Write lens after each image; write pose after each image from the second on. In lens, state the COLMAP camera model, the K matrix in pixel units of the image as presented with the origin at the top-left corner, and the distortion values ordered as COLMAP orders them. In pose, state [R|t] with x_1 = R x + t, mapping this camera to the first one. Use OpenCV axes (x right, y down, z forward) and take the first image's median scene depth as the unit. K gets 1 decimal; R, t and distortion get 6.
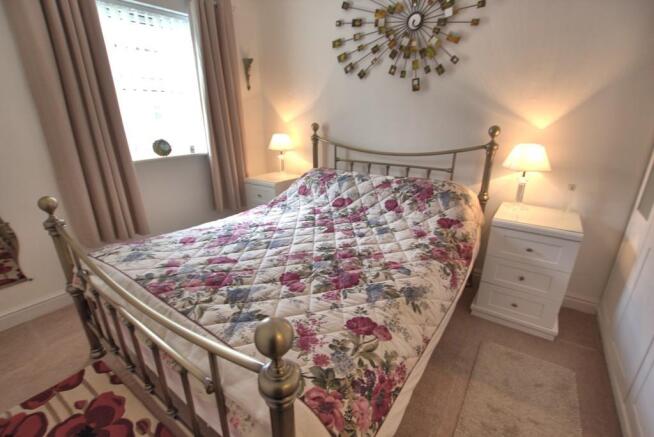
lens RADIAL K [[297.2, 0, 328.8], [0, 297.2, 218.2], [0, 0, 1]] dist [-0.018765, -0.000510]
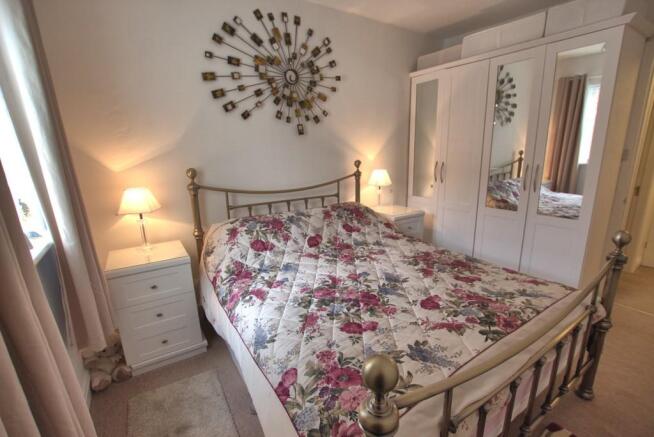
lens RADIAL K [[297.2, 0, 331.4], [0, 297.2, 221.0], [0, 0, 1]] dist [-0.018765, -0.000510]
pose [[0.368182, -0.215832, 0.904355, -0.785481], [0.331662, 0.939180, 0.089117, -0.176862], [-0.868586, 0.267129, 0.417372, 0.500944]]
